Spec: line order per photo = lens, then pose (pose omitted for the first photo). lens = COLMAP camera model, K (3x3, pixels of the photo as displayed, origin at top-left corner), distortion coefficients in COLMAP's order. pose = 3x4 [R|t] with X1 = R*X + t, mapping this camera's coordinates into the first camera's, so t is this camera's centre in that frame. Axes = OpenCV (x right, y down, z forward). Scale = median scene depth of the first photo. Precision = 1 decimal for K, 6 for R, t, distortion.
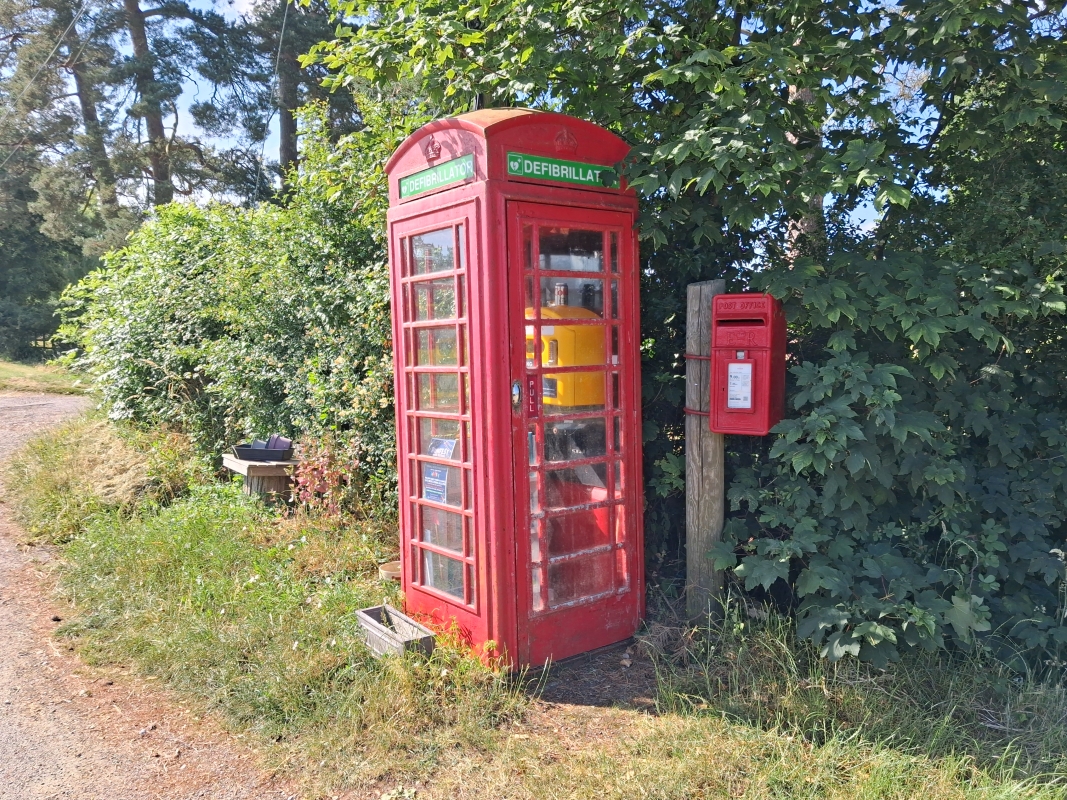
lens RADIAL K [[832.8, 0, 536.7], [0, 832.8, 408.9], [0, 0, 1]] dist [-0.000716, -0.006707]
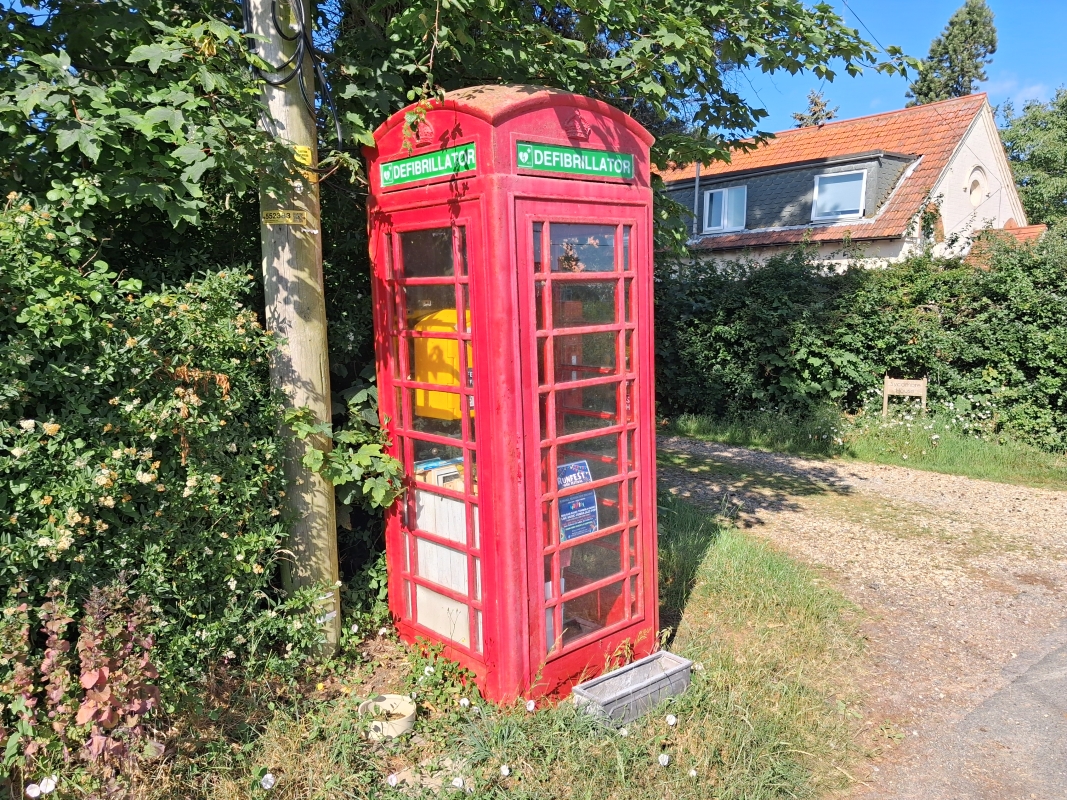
lens RADIAL K [[832.8, 0, 536.7], [0, 832.8, 408.9], [0, 0, 1]] dist [-0.000716, -0.006707]
pose [[-0.069966, -0.117744, 0.990576, -1.017685], [0.115069, 0.985428, 0.125260, -0.139419], [-0.990890, 0.122748, -0.055398, 1.136788]]
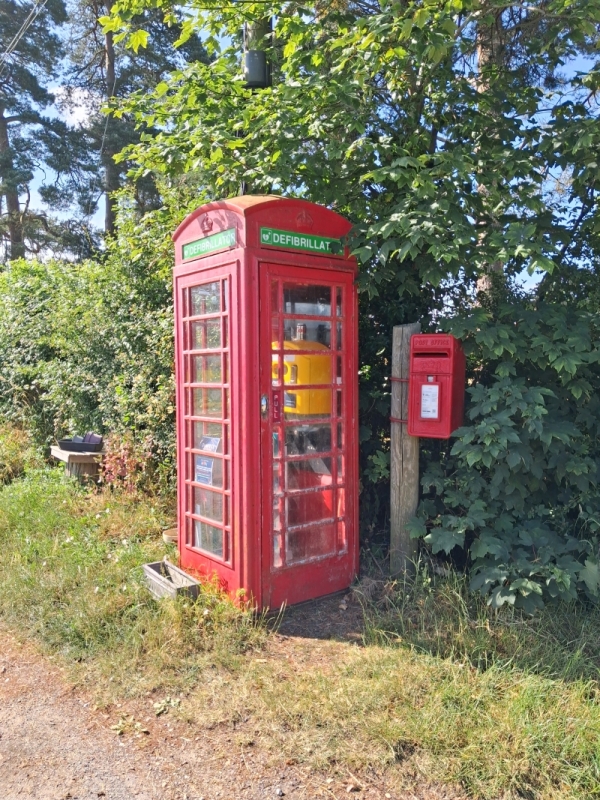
lens RADIAL K [[622.1, 0, 300.0], [0, 622.1, 400.0], [0, 0, 1]] dist [0.003066, -0.002864]
pose [[0.999858, 0.016404, 0.003793, 0.027887], [-0.016298, 0.999517, -0.026473, 0.000115], [-0.004225, 0.026408, 0.999642, -0.008917]]
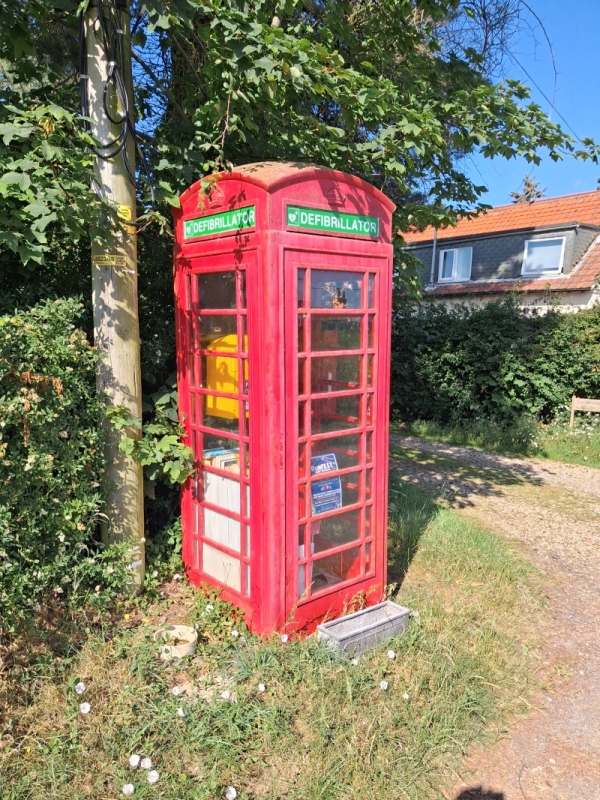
lens RADIAL K [[624.4, 0, 285.5], [0, 624.4, 424.2], [0, 0, 1]] dist [-0.000716, -0.006707]
pose [[-0.030462, -0.139636, 0.989734, -0.998581], [0.086295, 0.986129, 0.141783, -0.136994], [-0.995804, 0.089728, -0.017990, 1.120547]]
